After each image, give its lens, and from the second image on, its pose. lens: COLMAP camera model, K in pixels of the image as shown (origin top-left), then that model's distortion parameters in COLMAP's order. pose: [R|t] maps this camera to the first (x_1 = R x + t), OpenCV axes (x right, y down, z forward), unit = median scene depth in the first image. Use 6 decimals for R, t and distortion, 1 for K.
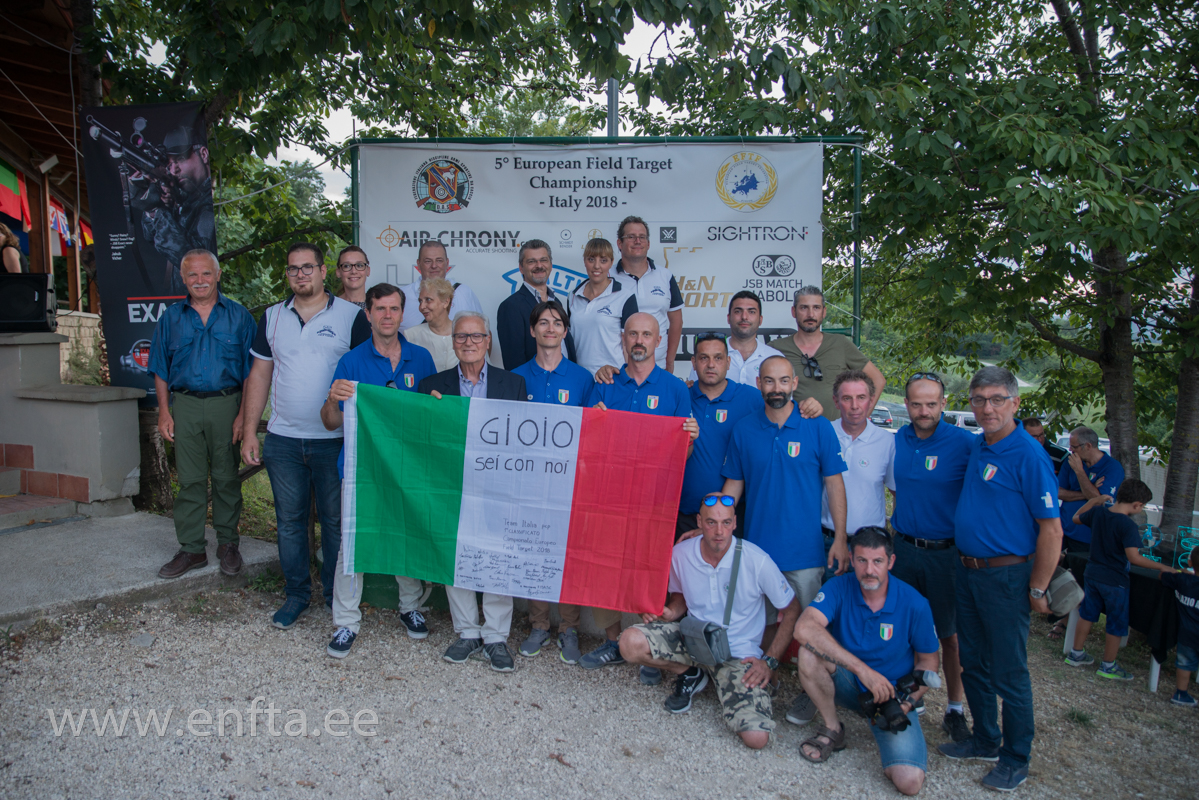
lens RADIAL K [[882.2, 0, 586.4], [0, 882.2, 399.3], [0, 0, 1]] dist [-0.155980, 0.136018]
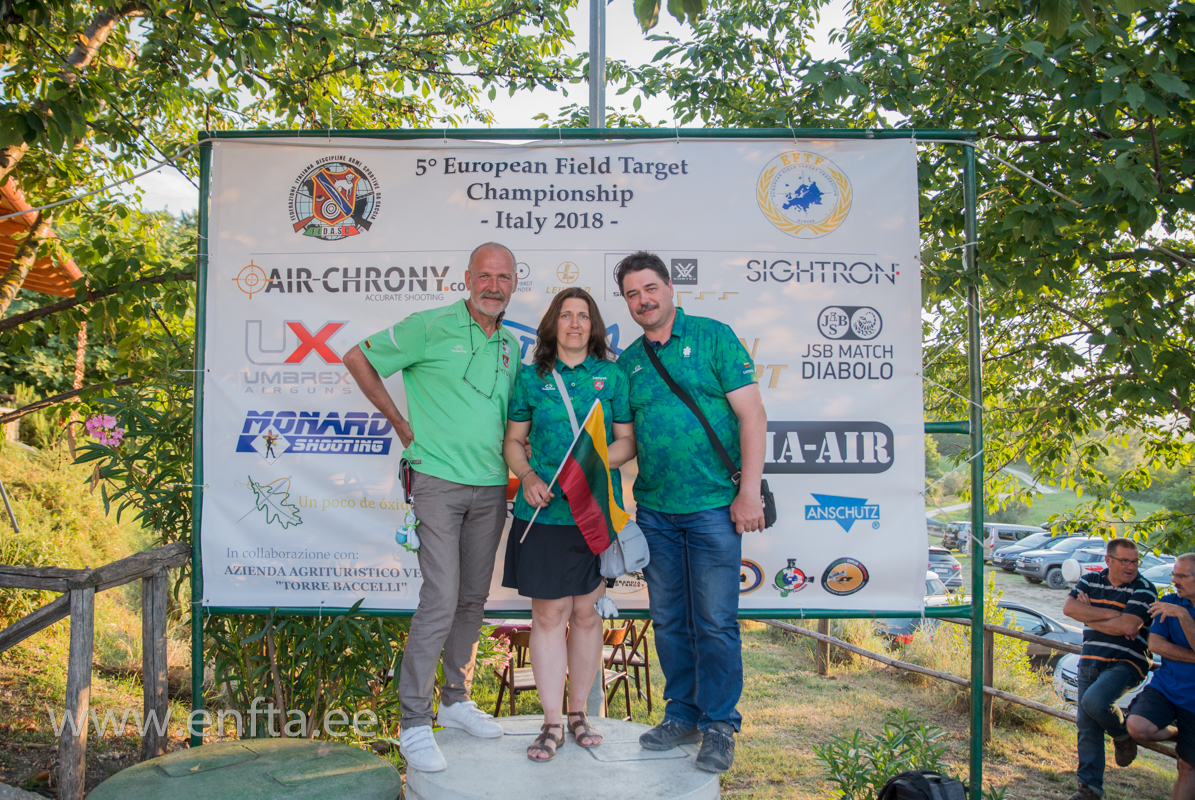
lens RADIAL K [[879.2, 0, 584.5], [0, 879.2, 399.3], [0, 0, 1]] dist [-0.155980, 0.136018]
pose [[0.999983, 0.004765, 0.003298, 0.020053], [-0.004308, 0.991912, -0.126855, -0.017025], [-0.003876, 0.126839, 0.991916, 0.383155]]
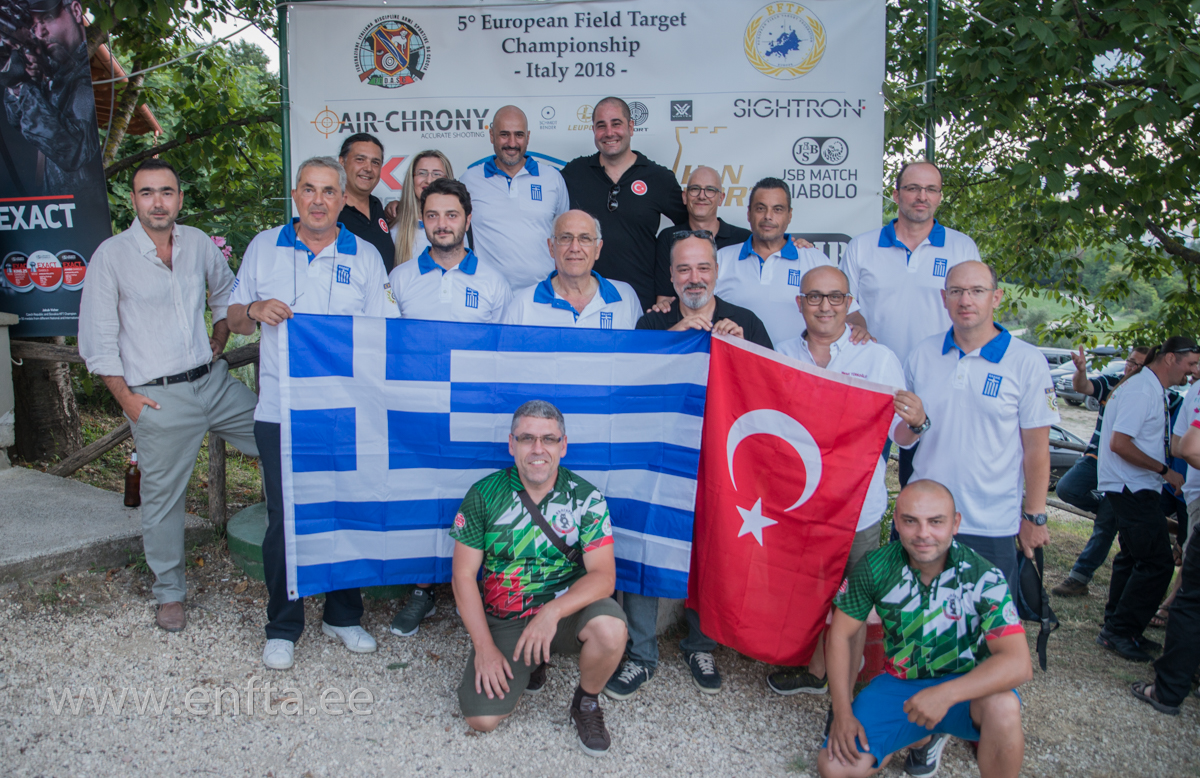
lens RADIAL K [[930.1, 0, 571.2], [0, 930.1, 369.3], [0, 0, 1]] dist [-0.117000, 0.061548]
pose [[0.998106, 0.002758, -0.061448, 0.047442], [-0.000406, 0.999267, 0.038268, 0.007093], [0.061508, -0.038170, 0.997376, 0.181073]]
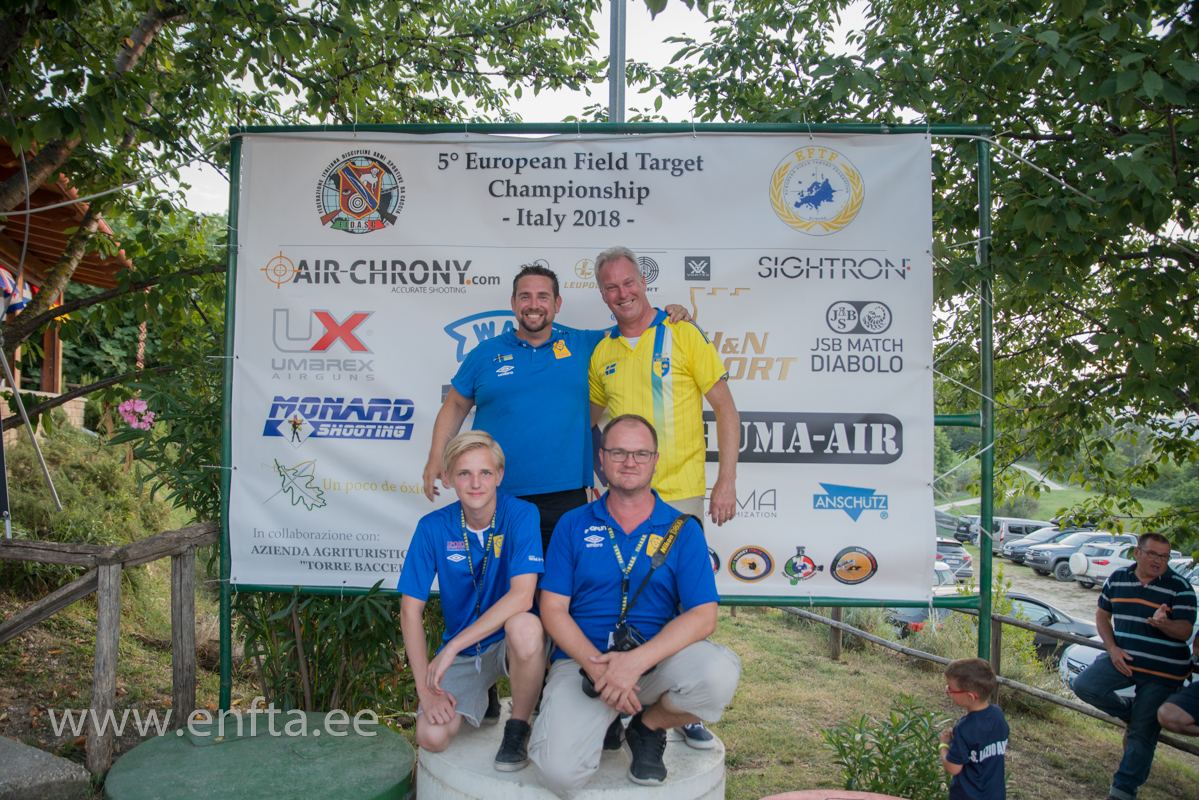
lens RADIAL K [[818.0, 0, 592.1], [0, 818.0, 403.9], [0, 0, 1]] dist [-0.074886, 0.001911]
pose [[0.999515, 0.016058, -0.026682, 0.033231], [-0.019046, 0.993091, -0.115795, -0.015354], [0.024638, 0.116247, 0.992915, 0.407060]]
